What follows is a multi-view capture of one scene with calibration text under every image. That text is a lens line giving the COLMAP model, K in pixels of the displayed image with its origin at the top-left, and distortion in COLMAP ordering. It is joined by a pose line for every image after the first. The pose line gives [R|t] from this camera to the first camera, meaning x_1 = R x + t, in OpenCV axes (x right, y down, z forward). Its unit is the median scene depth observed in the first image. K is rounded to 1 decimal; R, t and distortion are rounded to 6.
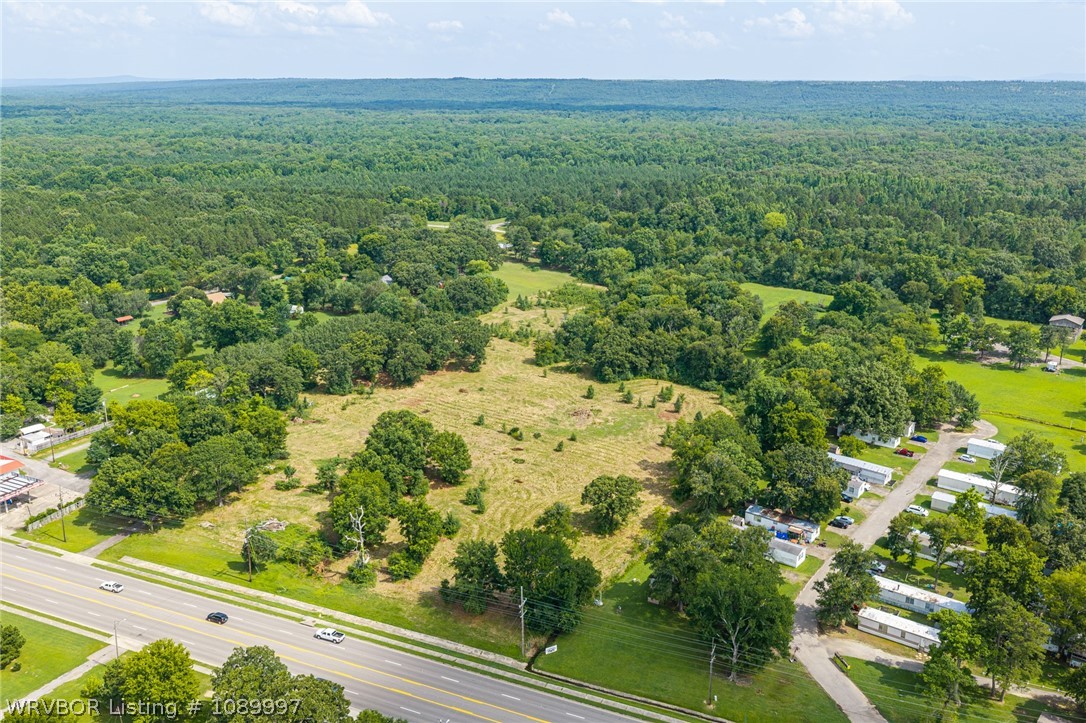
lens RADIAL K [[927.6, 0, 543.1], [0, 927.6, 363.3], [0, 0, 1]] dist [0.018071, -0.029101]
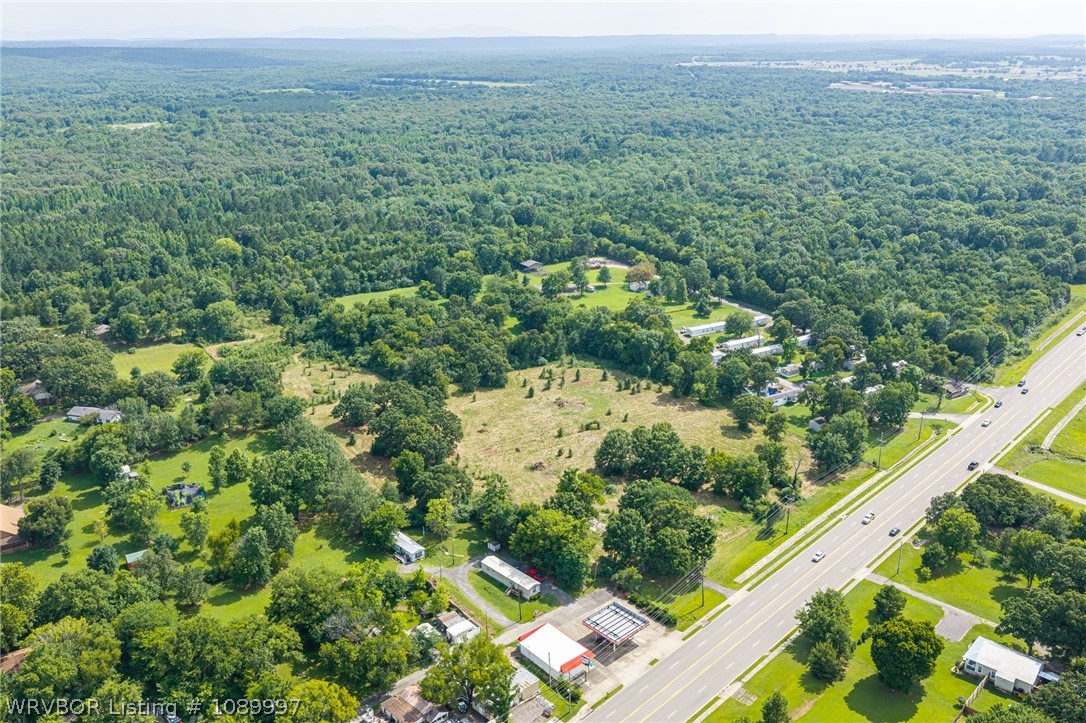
lens RADIAL K [[927.6, 0, 542.1], [0, 927.6, 363.3], [0, 0, 1]] dist [0.018071, -0.029101]
pose [[0.344246, -0.317069, 0.883721, -1.000450], [0.279239, 0.933233, 0.226058, -0.273905], [-0.896393, 0.168950, 0.409799, 0.424101]]
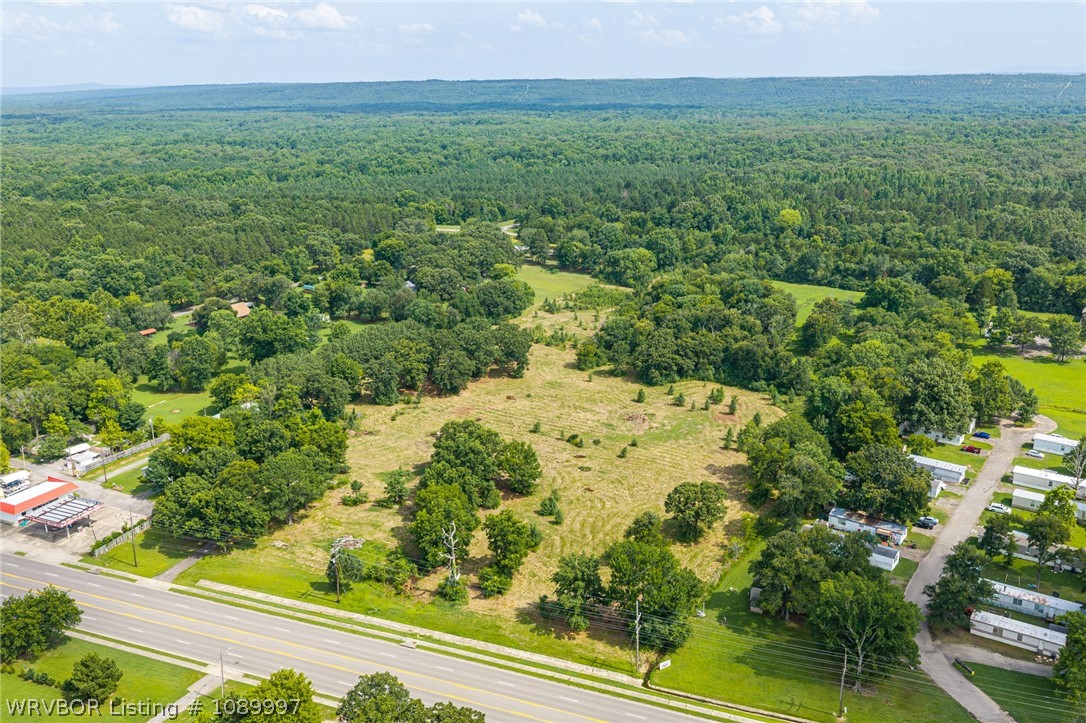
lens RADIAL K [[927.6, 0, 543.7], [0, 927.6, 361.3], [0, 0, 1]] dist [0.018071, -0.029101]
pose [[0.999358, -0.024173, 0.026430, -0.072861], [0.024237, 0.999704, -0.002129, -0.005639], [-0.026371, 0.002768, 0.999648, 0.015233]]
